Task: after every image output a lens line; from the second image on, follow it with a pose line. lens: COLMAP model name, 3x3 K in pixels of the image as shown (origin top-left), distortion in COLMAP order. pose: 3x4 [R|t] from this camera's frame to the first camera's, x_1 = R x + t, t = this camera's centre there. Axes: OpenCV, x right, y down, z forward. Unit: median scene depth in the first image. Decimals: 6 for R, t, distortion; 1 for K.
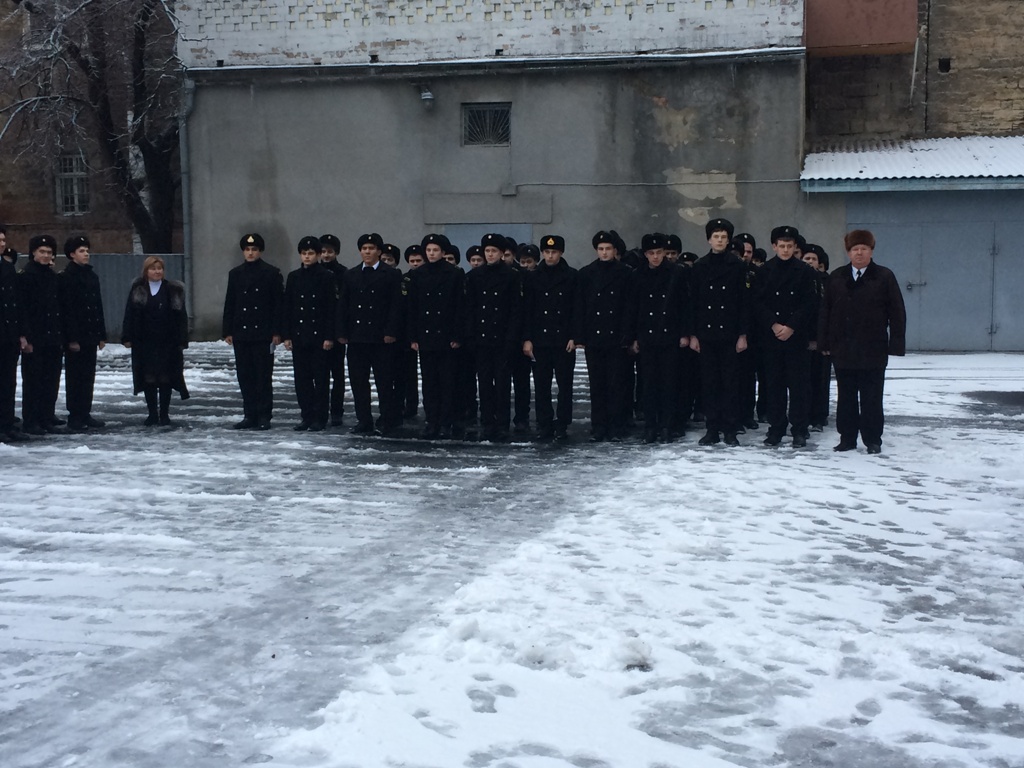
lens RADIAL K [[1379.5, 0, 512.0], [0, 1379.5, 384.0], [0, 0, 1]] dist [0.031291, 0.137904]
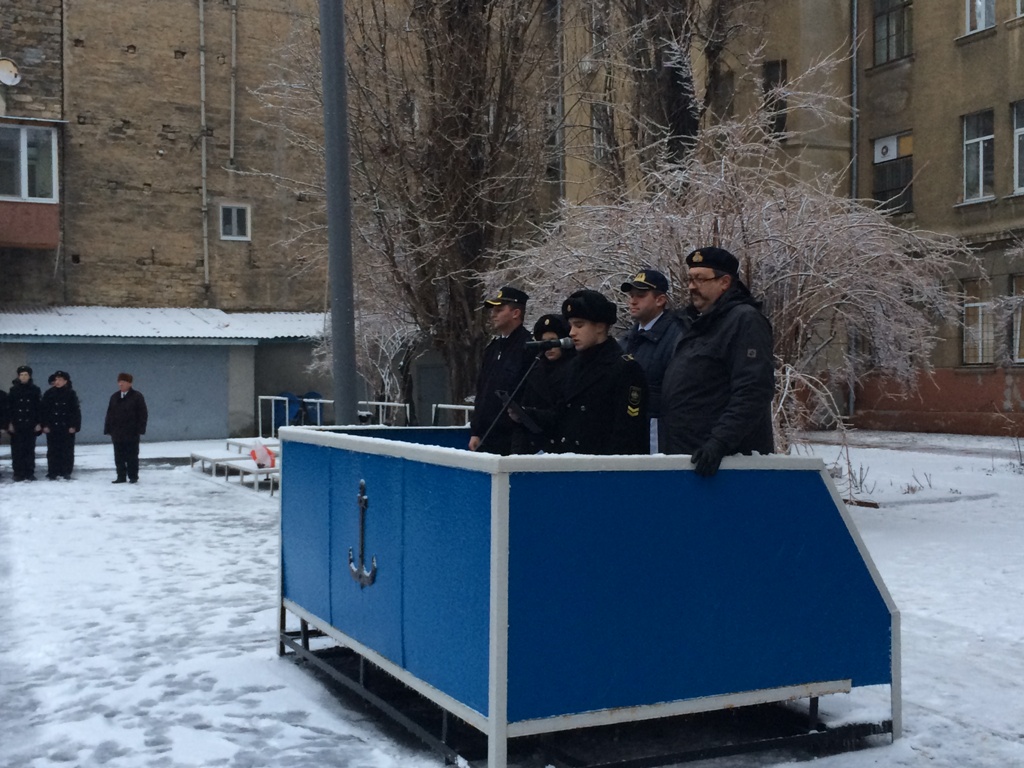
lens RADIAL K [[1263.7, 0, 512.0], [0, 1263.7, 384.0], [0, 0, 1]] dist [0.003107, 0.006139]
pose [[0.757485, -0.010875, 0.652761, -0.322857], [0.069774, 0.995483, -0.064385, 0.038788], [-0.649113, 0.094316, 0.754823, -0.469050]]
